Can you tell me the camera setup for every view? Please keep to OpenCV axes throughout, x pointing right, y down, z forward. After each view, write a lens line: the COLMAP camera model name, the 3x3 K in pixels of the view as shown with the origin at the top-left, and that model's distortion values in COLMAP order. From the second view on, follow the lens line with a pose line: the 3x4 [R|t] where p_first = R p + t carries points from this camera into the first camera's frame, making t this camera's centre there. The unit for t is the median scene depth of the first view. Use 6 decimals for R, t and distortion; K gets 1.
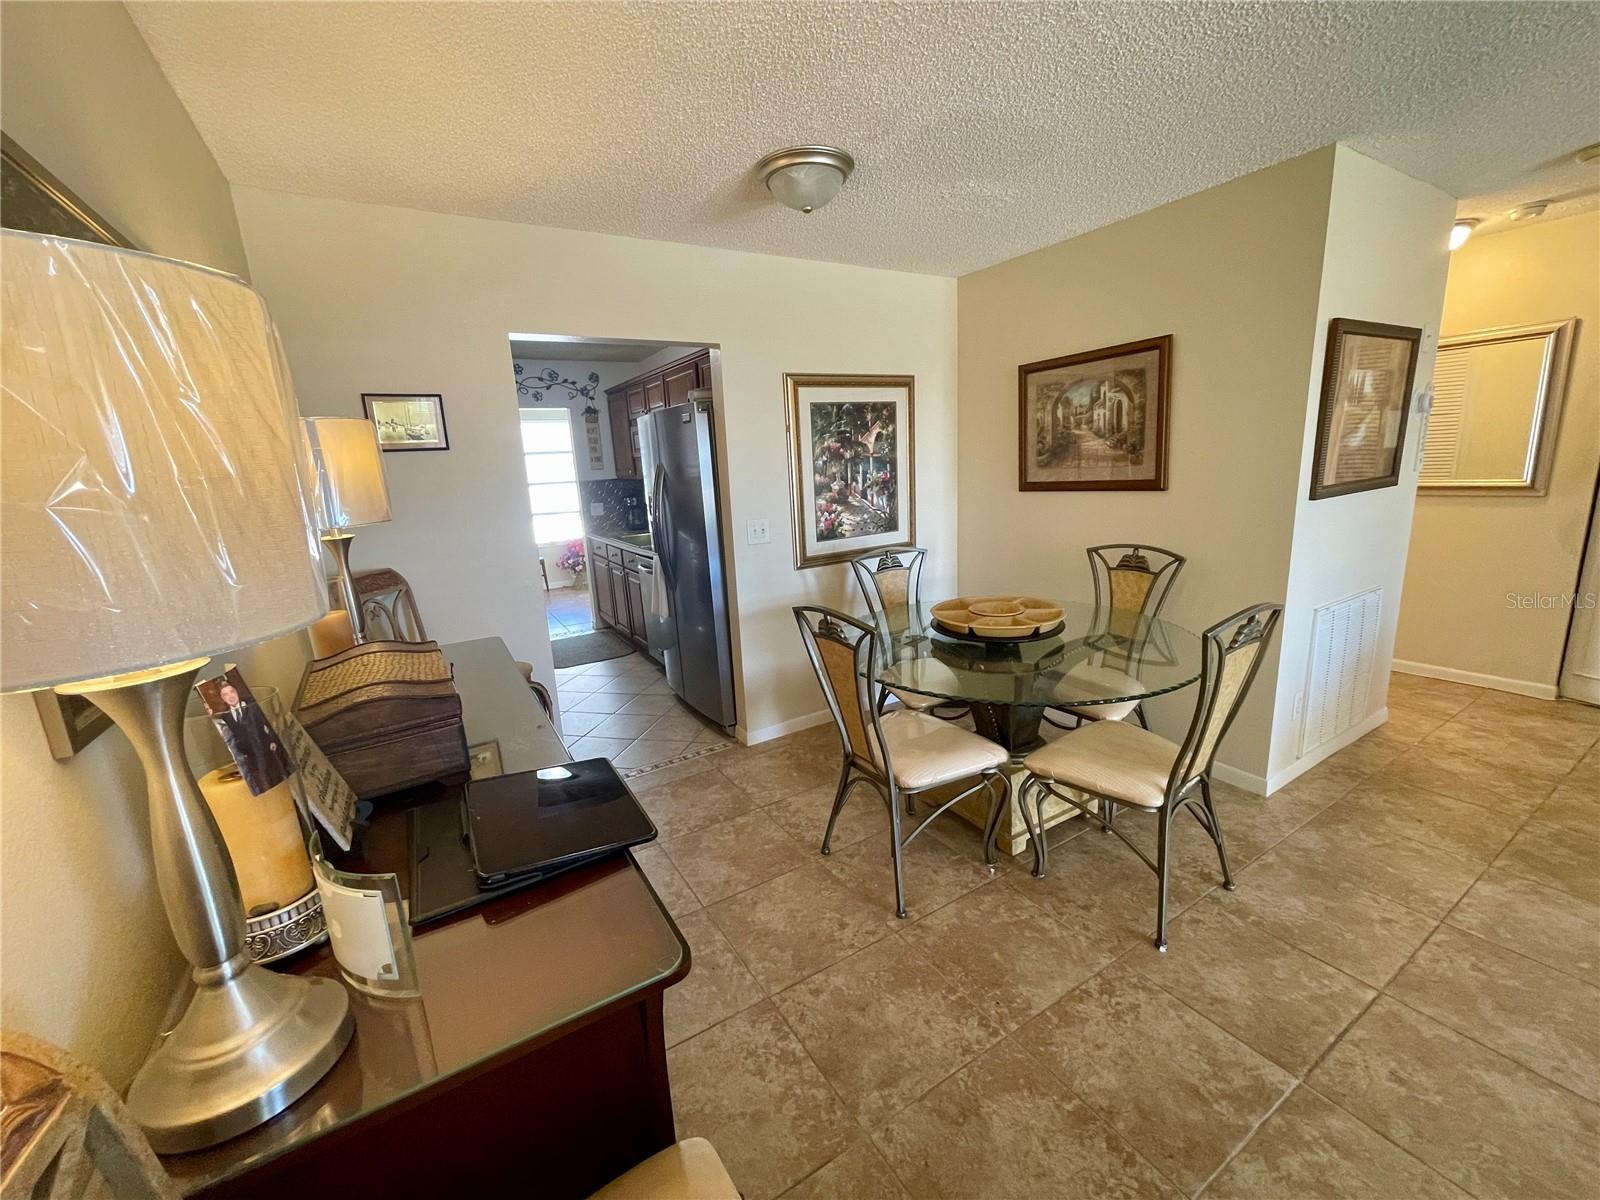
lens RADIAL K [[646.7, 0, 798.1], [0, 646.7, 600.3], [0, 0, 1]] dist [-0.002028, 0.000782]
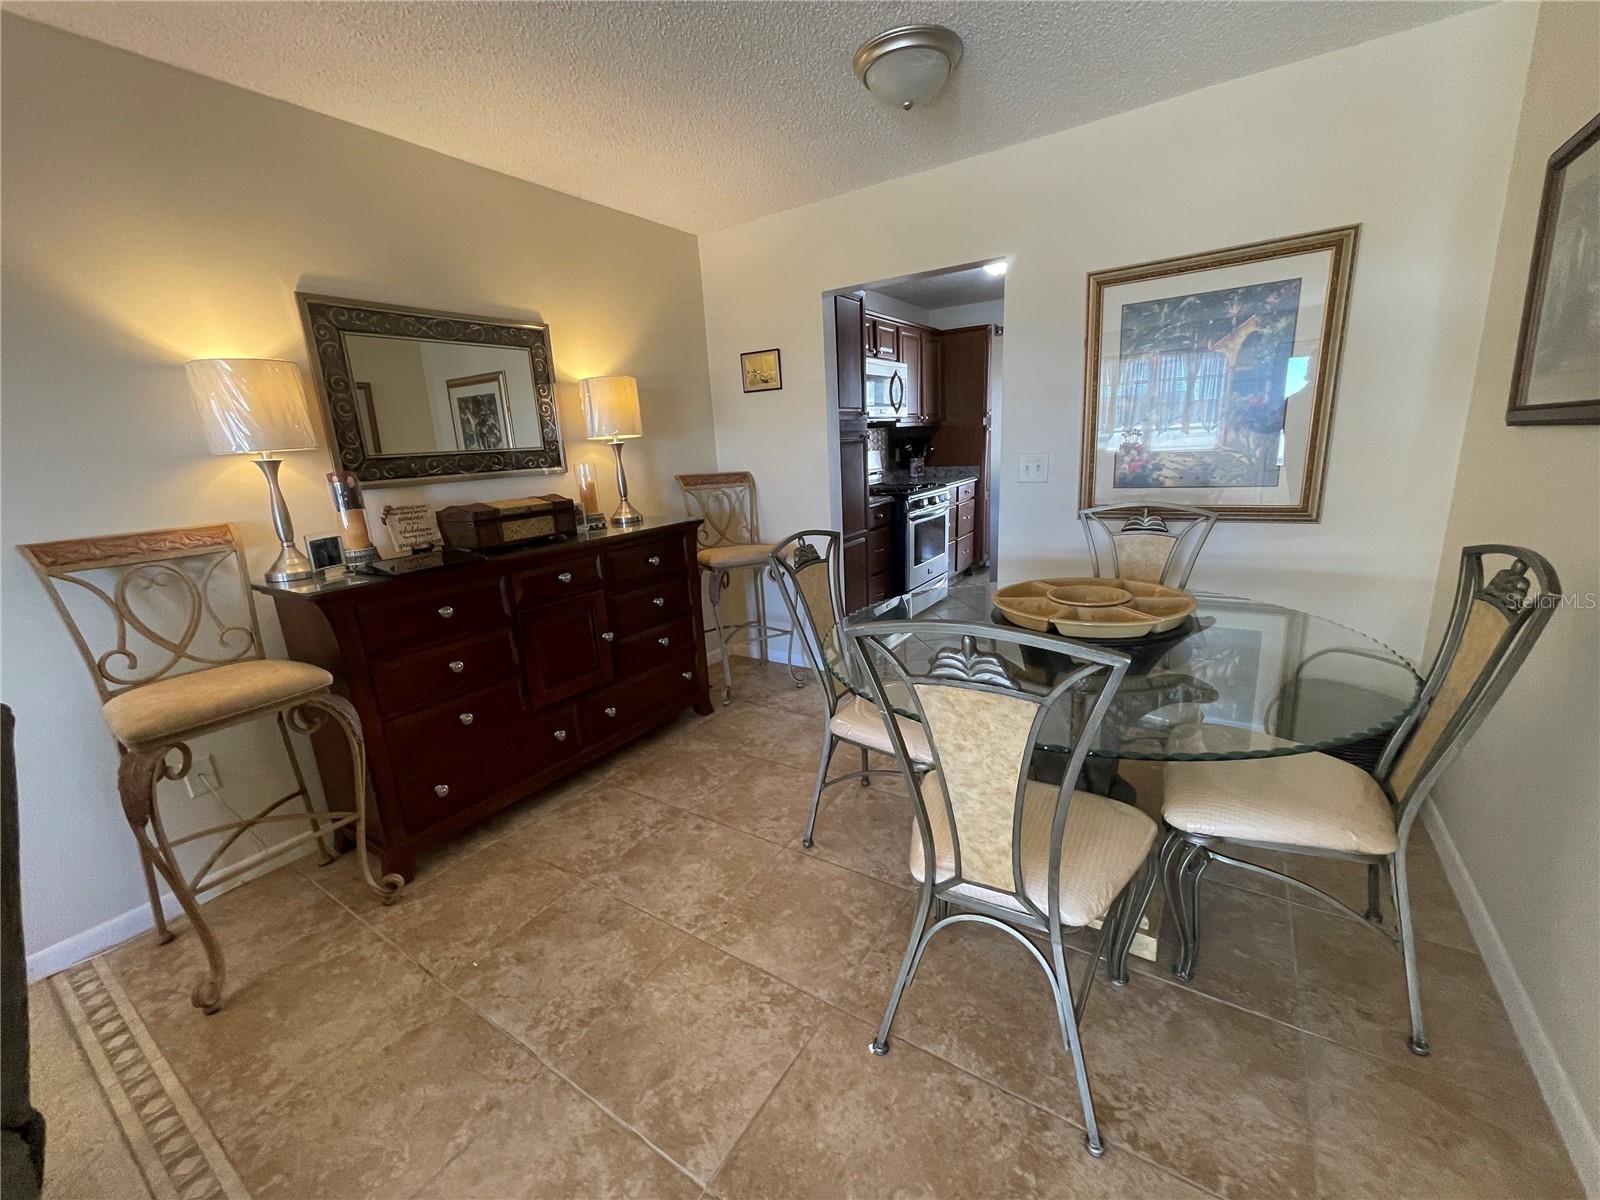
lens RADIAL K [[646.7, 0, 795.8], [0, 646.7, 599.8], [0, 0, 1]] dist [-0.002028, 0.000782]
pose [[0.427341, 0.244239, -0.870475, 0.703259], [-0.158588, 0.968141, 0.193787, -0.060790], [0.890073, 0.055234, 0.452459, 0.372111]]
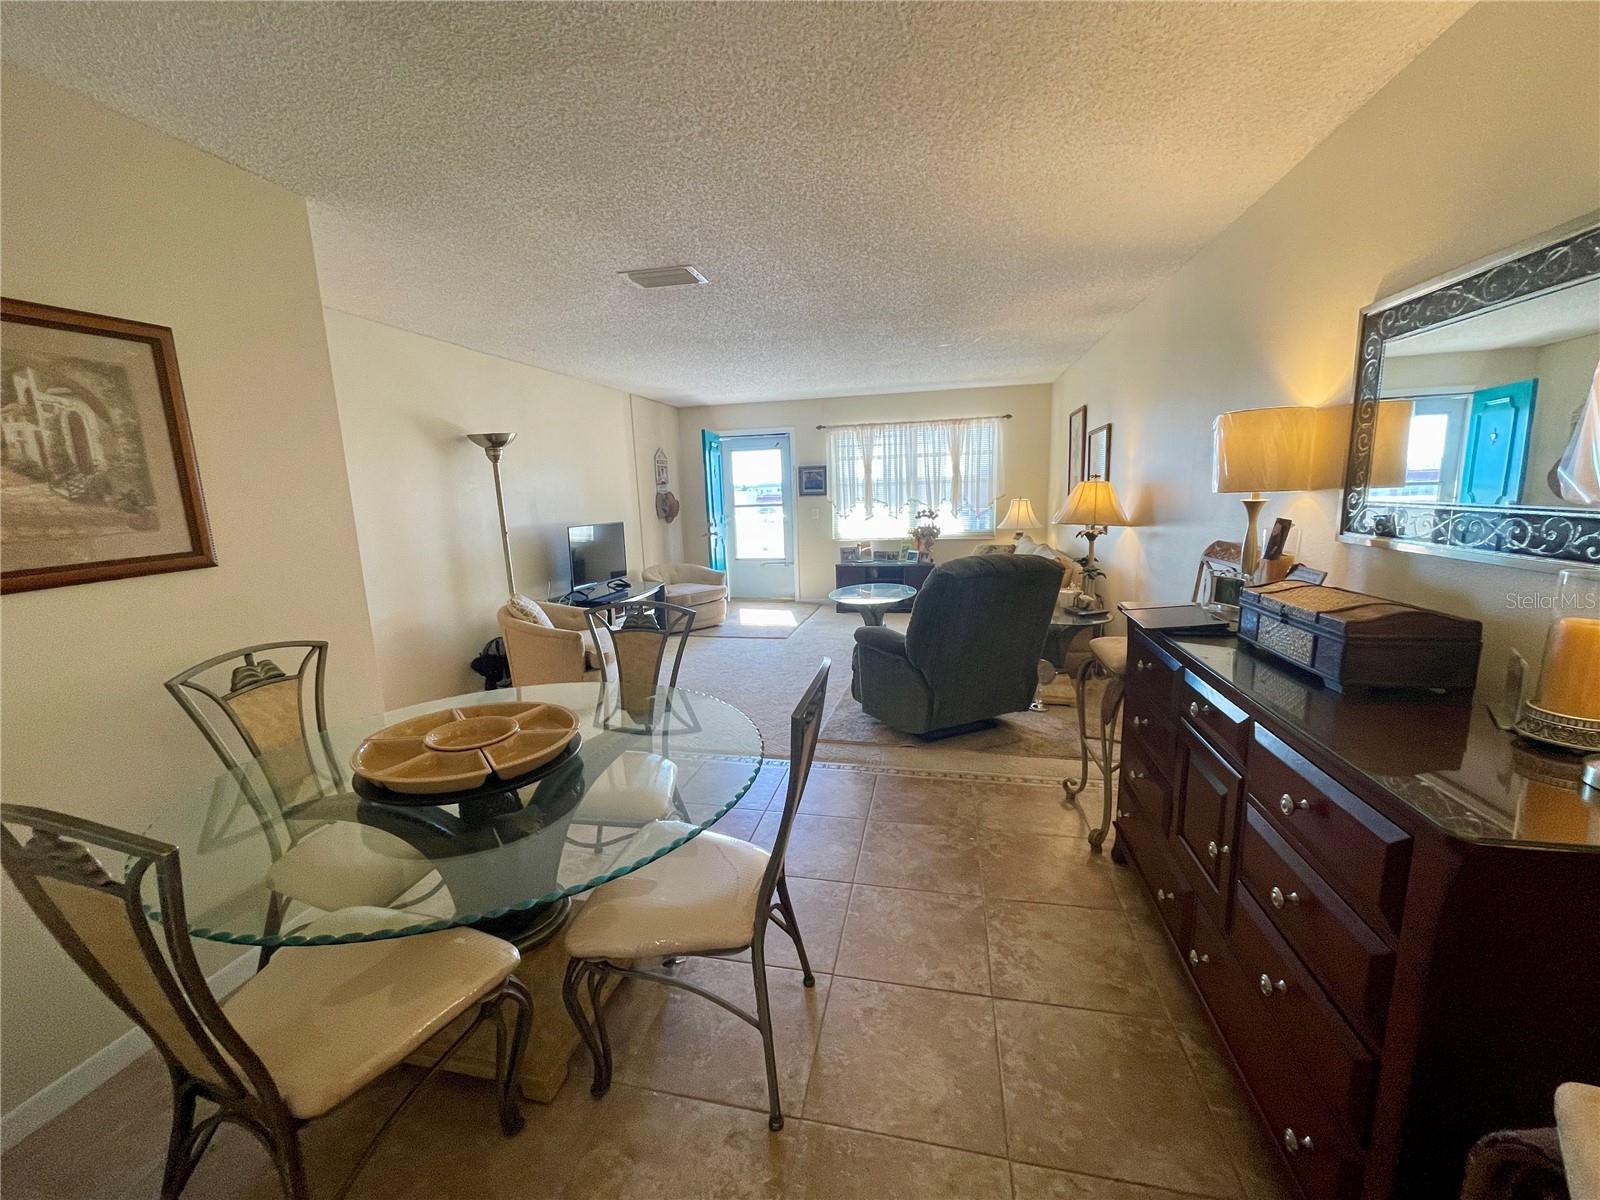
lens RADIAL K [[646.7, 0, 797.2], [0, 646.7, 600.4], [0, 0, 1]] dist [-0.002028, 0.000782]
pose [[-0.722641, -0.044501, 0.689790, -0.313975], [0.213206, 0.934918, 0.283675, -0.196973], [-0.657521, 0.352062, -0.666122, 1.056894]]
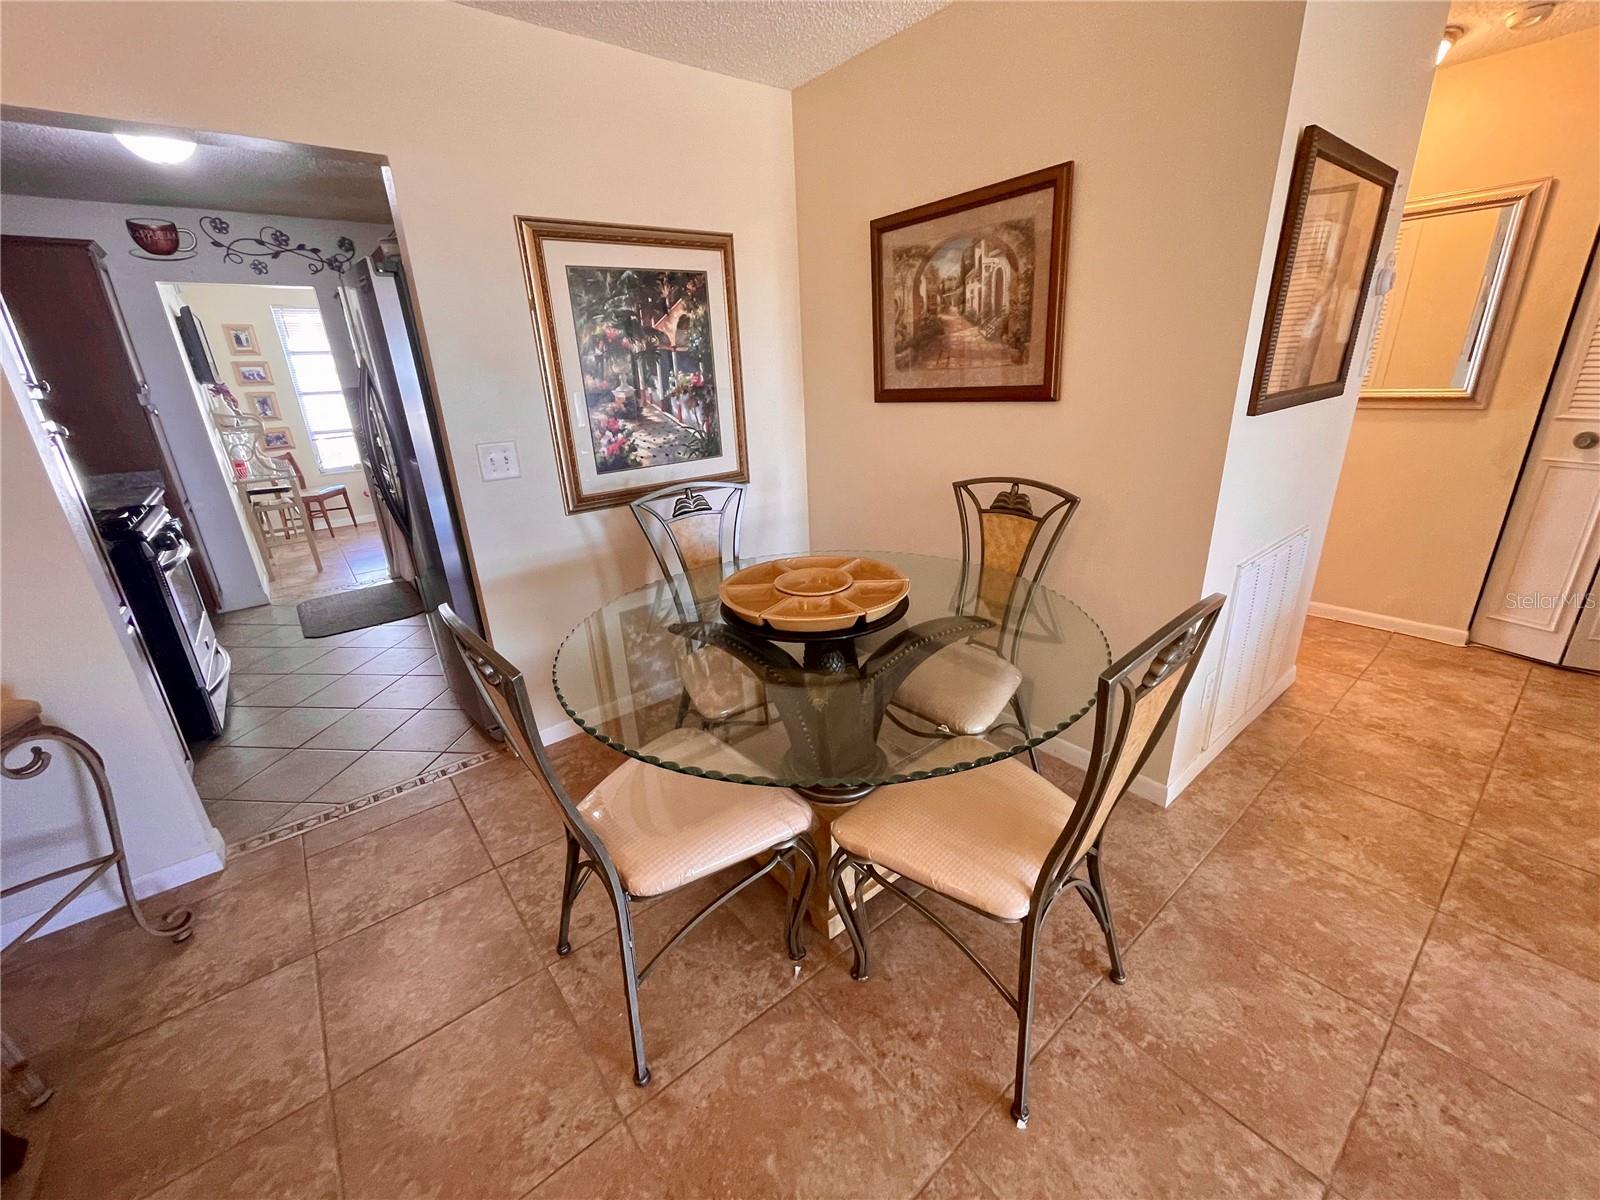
lens RADIAL K [[646.7, 0, 797.9], [0, 646.7, 600.3], [0, 0, 1]] dist [-0.002028, 0.000782]
pose [[0.991367, -0.036280, 0.125998, 0.185537], [0.019665, 0.991228, 0.130689, -0.050213], [-0.129634, -0.127083, 0.983385, 0.303396]]
